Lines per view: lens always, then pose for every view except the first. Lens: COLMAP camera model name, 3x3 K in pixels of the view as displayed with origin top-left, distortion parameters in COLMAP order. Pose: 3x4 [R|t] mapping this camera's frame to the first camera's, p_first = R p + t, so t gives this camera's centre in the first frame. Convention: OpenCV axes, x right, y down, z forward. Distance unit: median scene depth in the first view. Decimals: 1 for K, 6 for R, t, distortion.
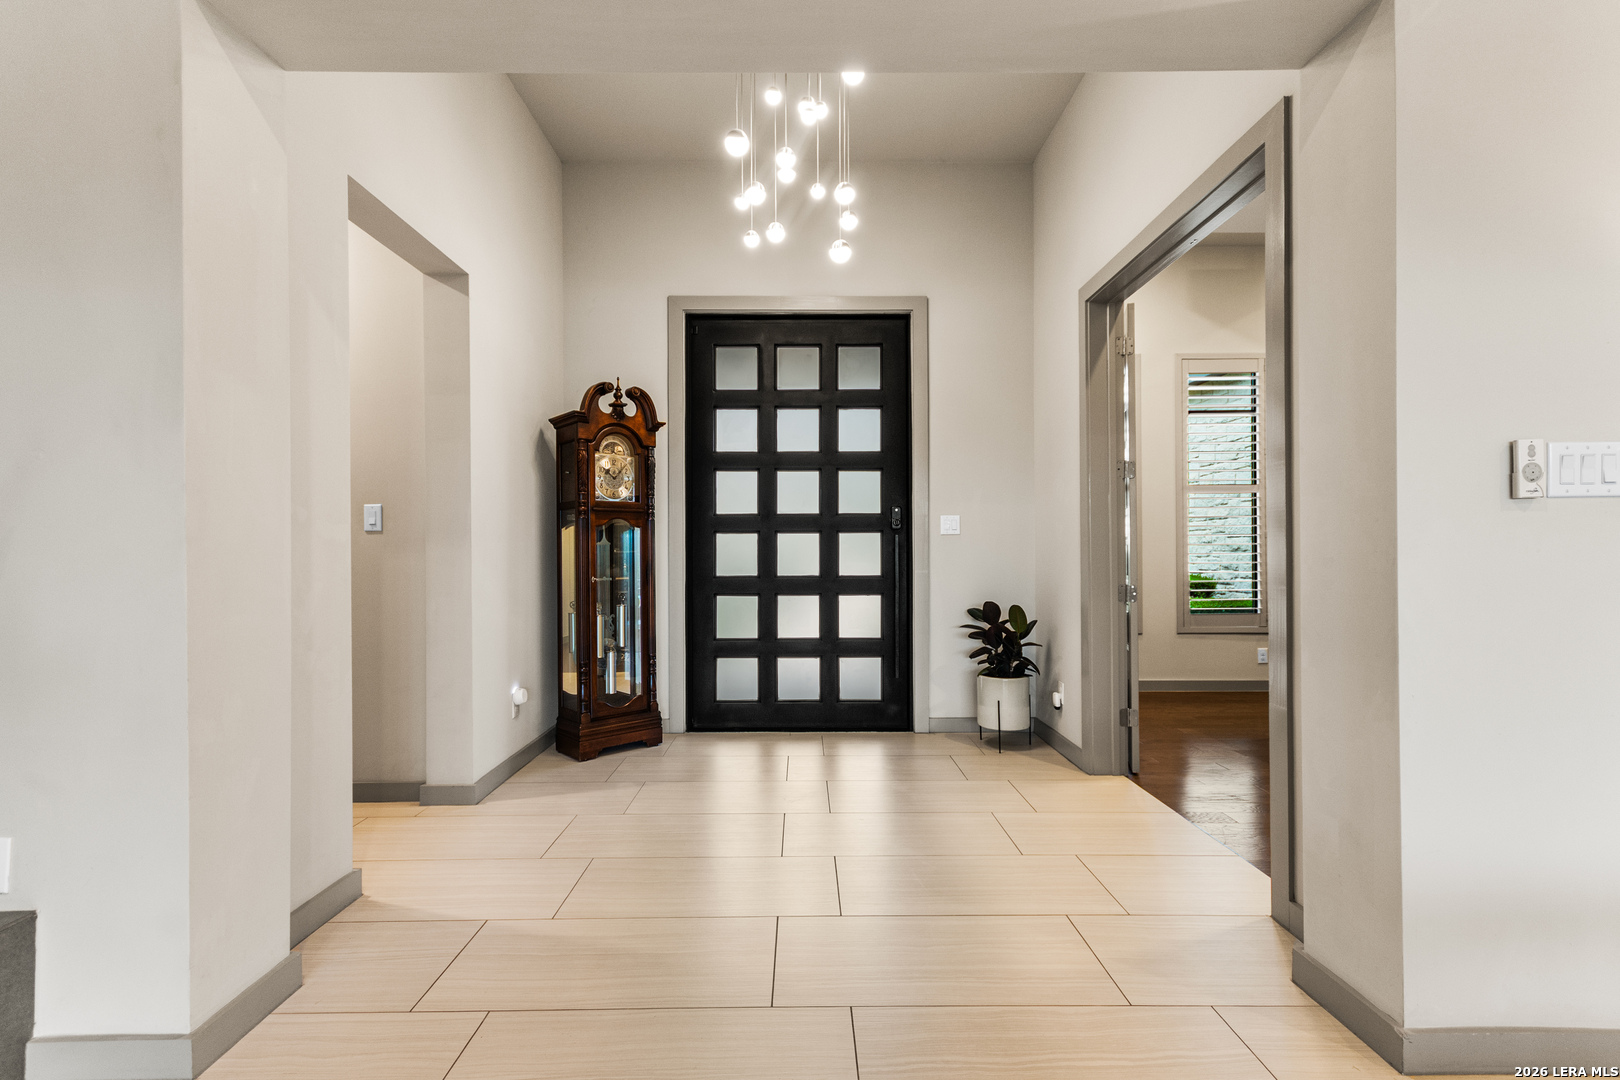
lens RADIAL K [[725.9, 0, 802.0], [0, 725.9, 548.0], [0, 0, 1]] dist [0.005362, -0.000056]
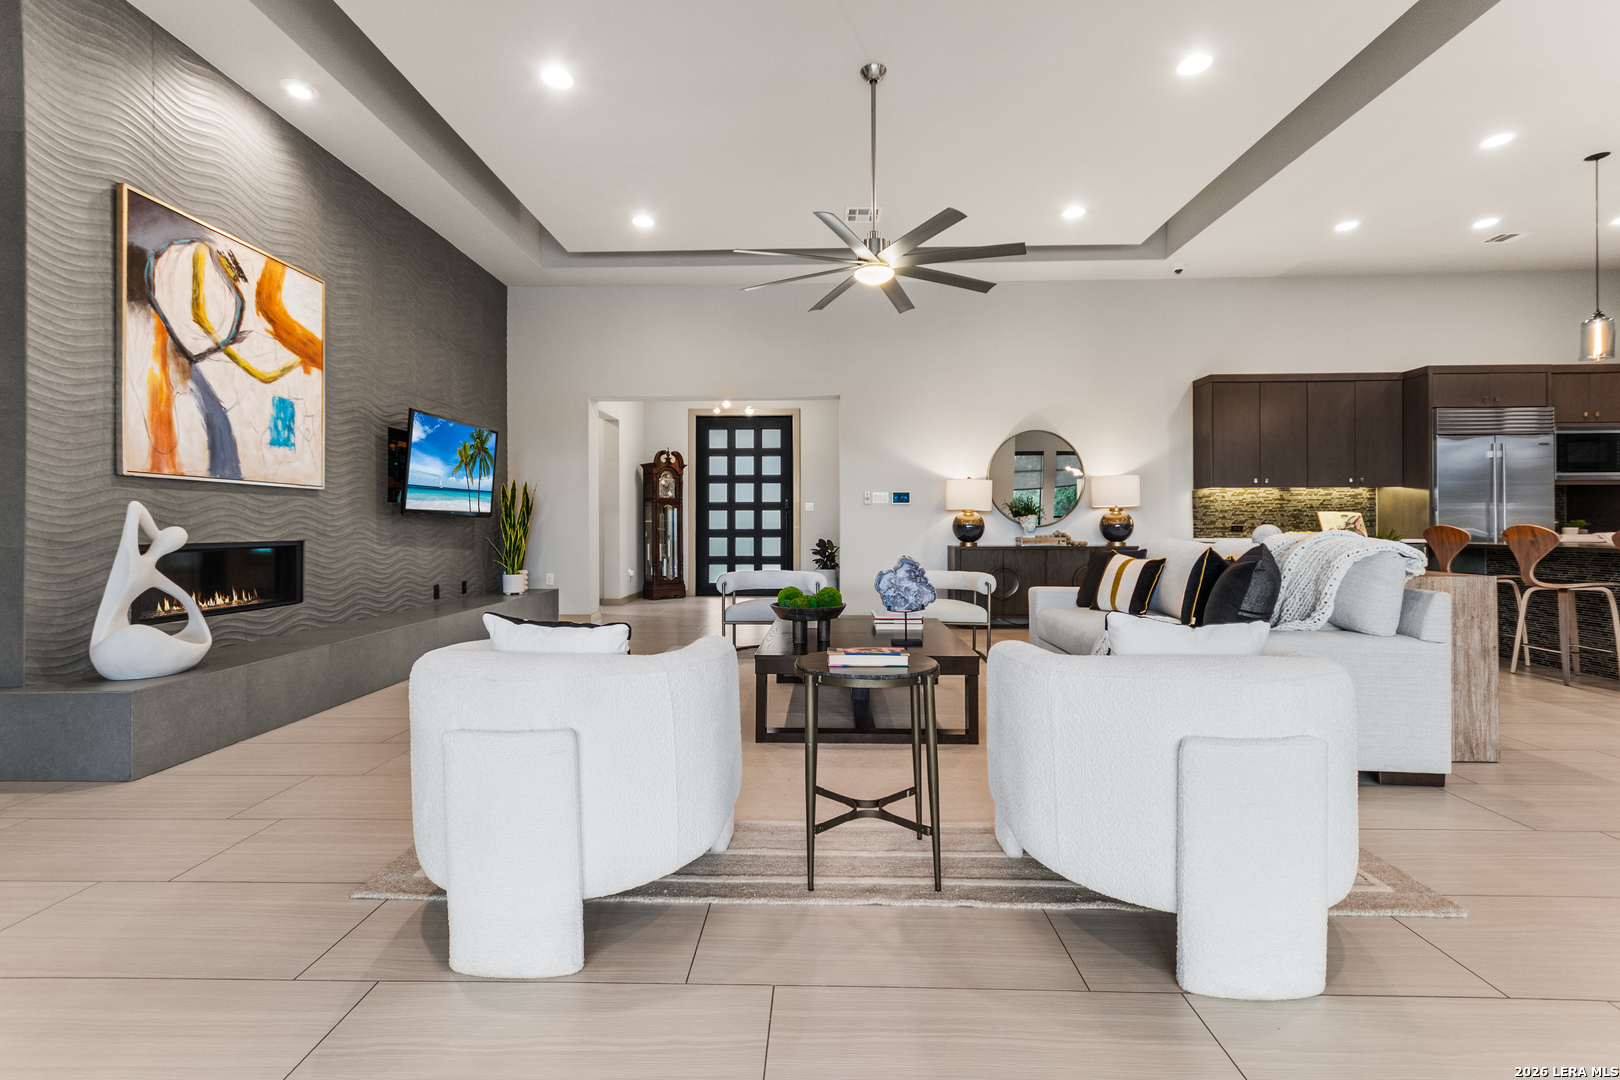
lens RADIAL K [[723.9, 0, 805.7], [0, 723.9, 526.7], [0, 0, 1]] dist [0.002634, 0.000339]
pose [[0.999663, 0.000360, -0.025950, 0.261557], [-0.000302, 0.999997, 0.002241, 0.027084], [0.025951, -0.002232, 0.999661, -1.360022]]
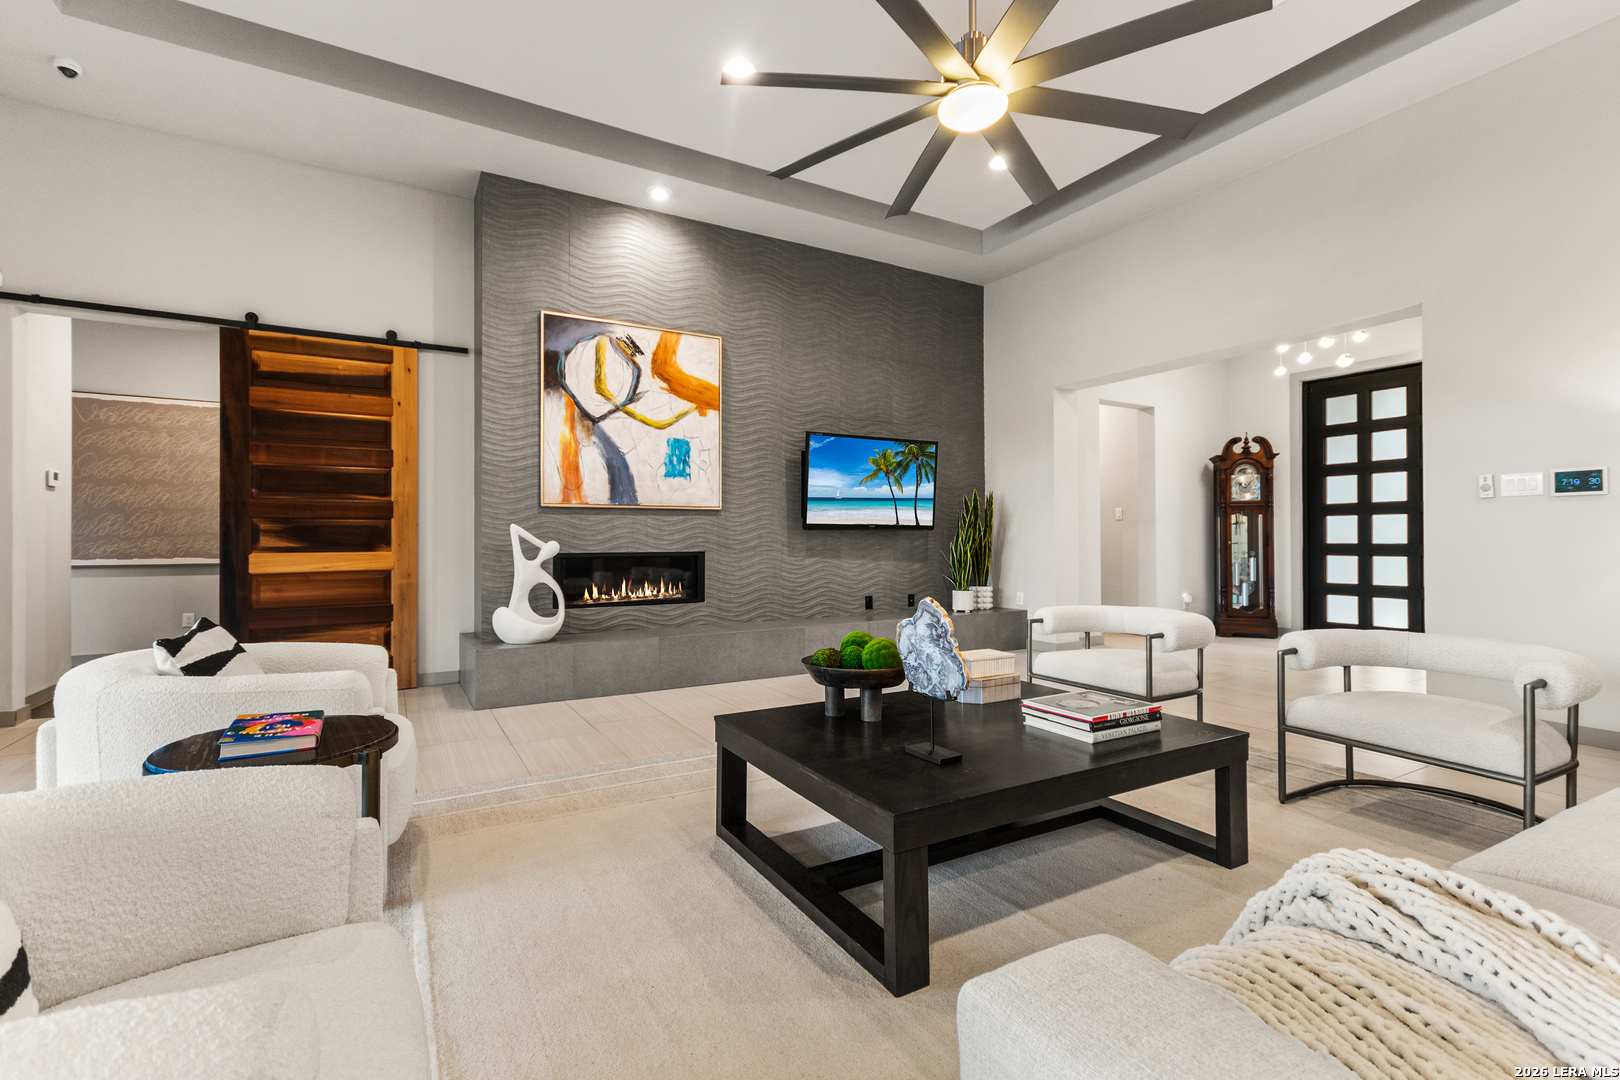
lens RADIAL K [[726.1, 0, 802.5], [0, 726.1, 534.6], [0, 0, 1]] dist [-0.001504, -0.000037]
pose [[0.498663, -0.003367, -0.866789, 0.721572], [0.002103, 0.999994, -0.002675, 0.023212], [0.866793, -0.000489, 0.498667, -0.821048]]
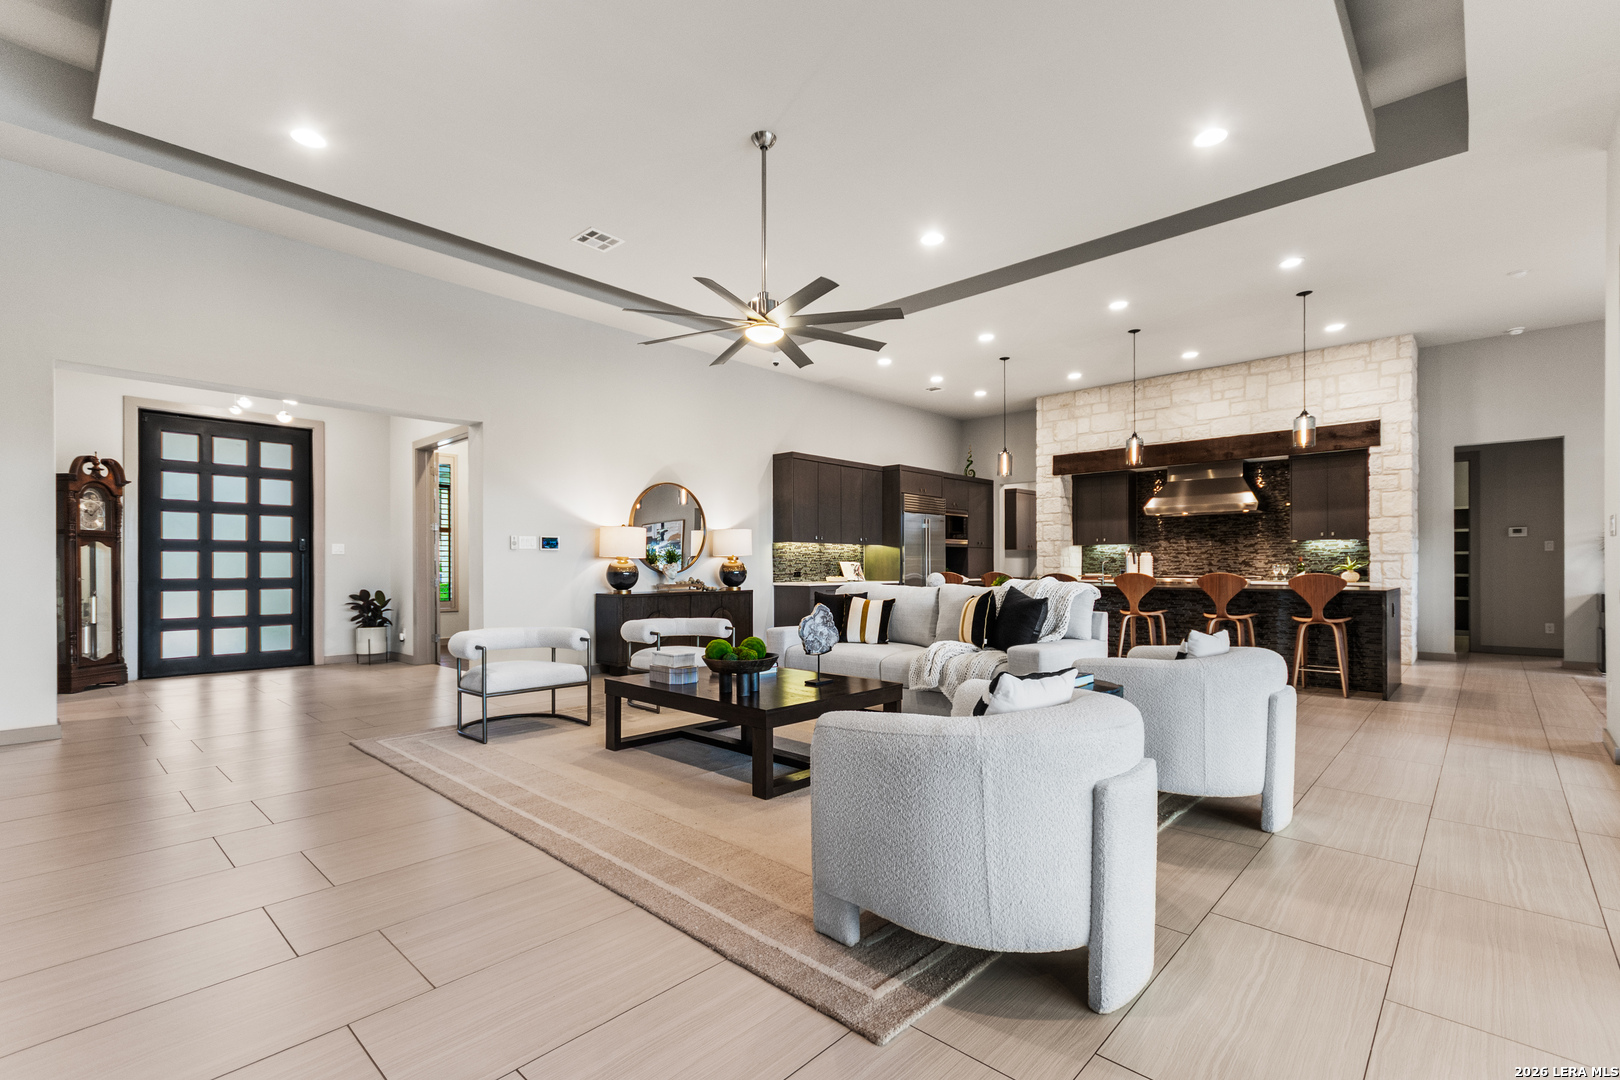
lens RADIAL K [[723.6, 0, 810.0], [0, 723.6, 567.1], [0, 0, 1]] dist [0.008235, 0.000075]
pose [[0.682694, 0.001685, 0.730703, -0.329305], [0.000138, 0.999997, -0.002435, 0.018628], [-0.730705, 0.001763, 0.682691, -1.139926]]
